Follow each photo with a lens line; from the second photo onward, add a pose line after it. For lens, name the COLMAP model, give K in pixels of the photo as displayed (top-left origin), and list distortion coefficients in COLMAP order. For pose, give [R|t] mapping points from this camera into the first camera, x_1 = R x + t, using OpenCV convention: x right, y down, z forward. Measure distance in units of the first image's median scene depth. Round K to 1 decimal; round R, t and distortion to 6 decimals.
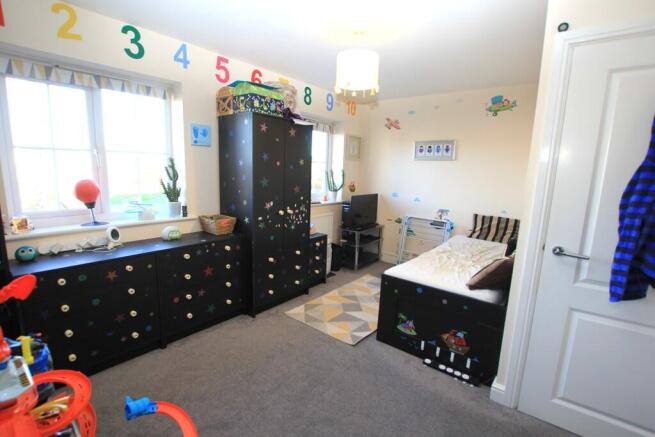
lens RADIAL K [[304.0, 0, 324.4], [0, 304.0, 219.2], [0, 0, 1]] dist [-0.018038, -0.000419]
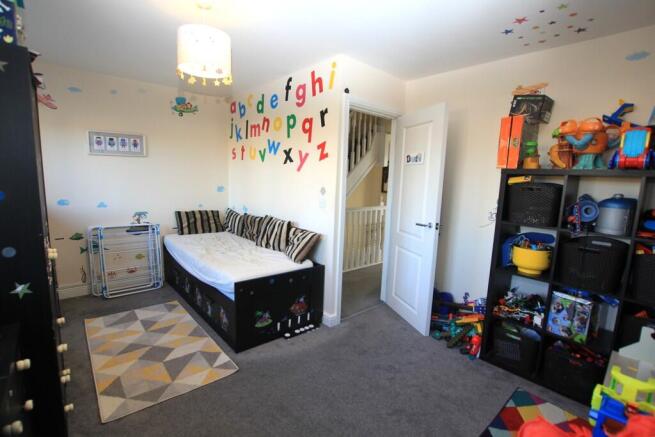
lens RADIAL K [[304.0, 0, 324.4], [0, 304.0, 218.9], [0, 0, 1]] dist [-0.018038, -0.000419]
pose [[0.191769, -0.166018, 0.967297, -0.438827], [0.137092, 0.980458, 0.141098, -0.076518], [-0.971818, 0.105550, 0.210781, 0.352925]]
